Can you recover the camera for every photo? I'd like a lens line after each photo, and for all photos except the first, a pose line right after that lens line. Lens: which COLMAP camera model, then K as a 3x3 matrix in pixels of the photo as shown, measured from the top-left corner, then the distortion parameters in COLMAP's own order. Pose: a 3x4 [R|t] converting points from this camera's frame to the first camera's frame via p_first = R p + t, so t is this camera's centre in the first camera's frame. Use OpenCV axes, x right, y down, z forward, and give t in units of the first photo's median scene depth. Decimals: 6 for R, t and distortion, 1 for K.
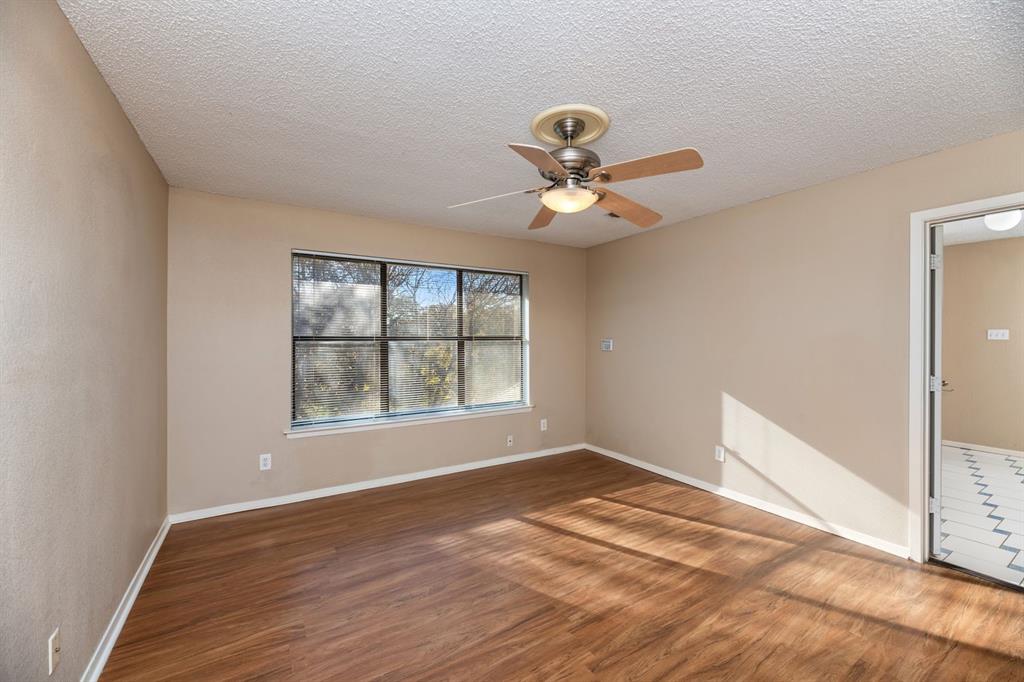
lens RADIAL K [[417.5, 0, 514.2], [0, 417.5, 342.3], [0, 0, 1]] dist [-0.001365, -0.000360]
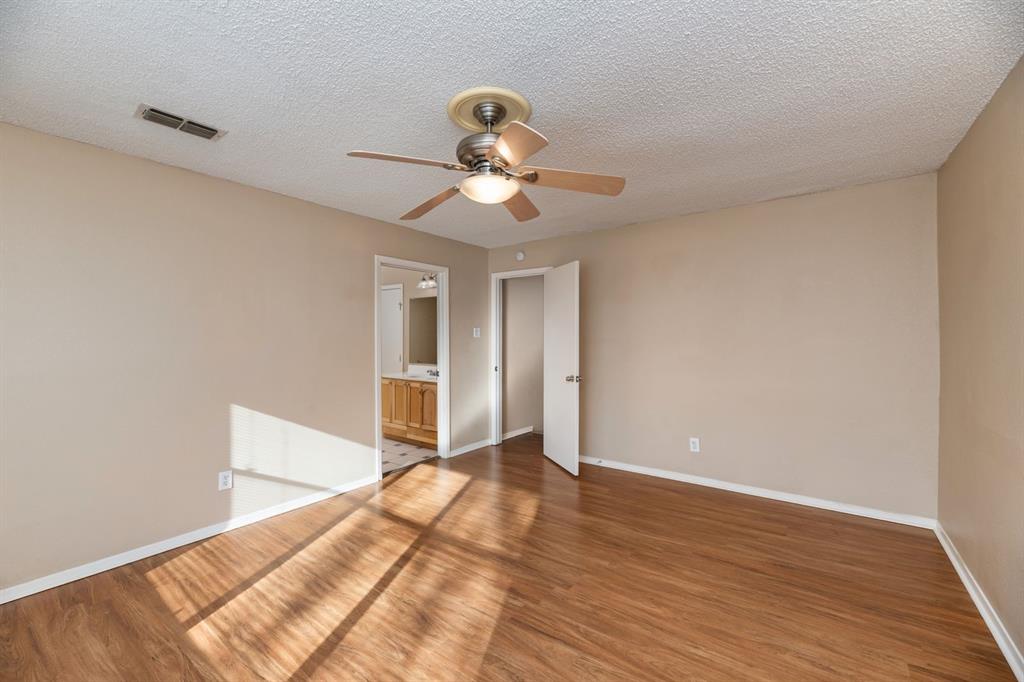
lens RADIAL K [[417.5, 0, 511.7], [0, 417.5, 337.5], [0, 0, 1]] dist [-0.001365, -0.000360]
pose [[-0.394158, -0.000240, 0.919043, -0.593987], [0.003552, 0.999992, 0.001785, -0.009601], [-0.919036, 0.003968, -0.394154, 1.040359]]
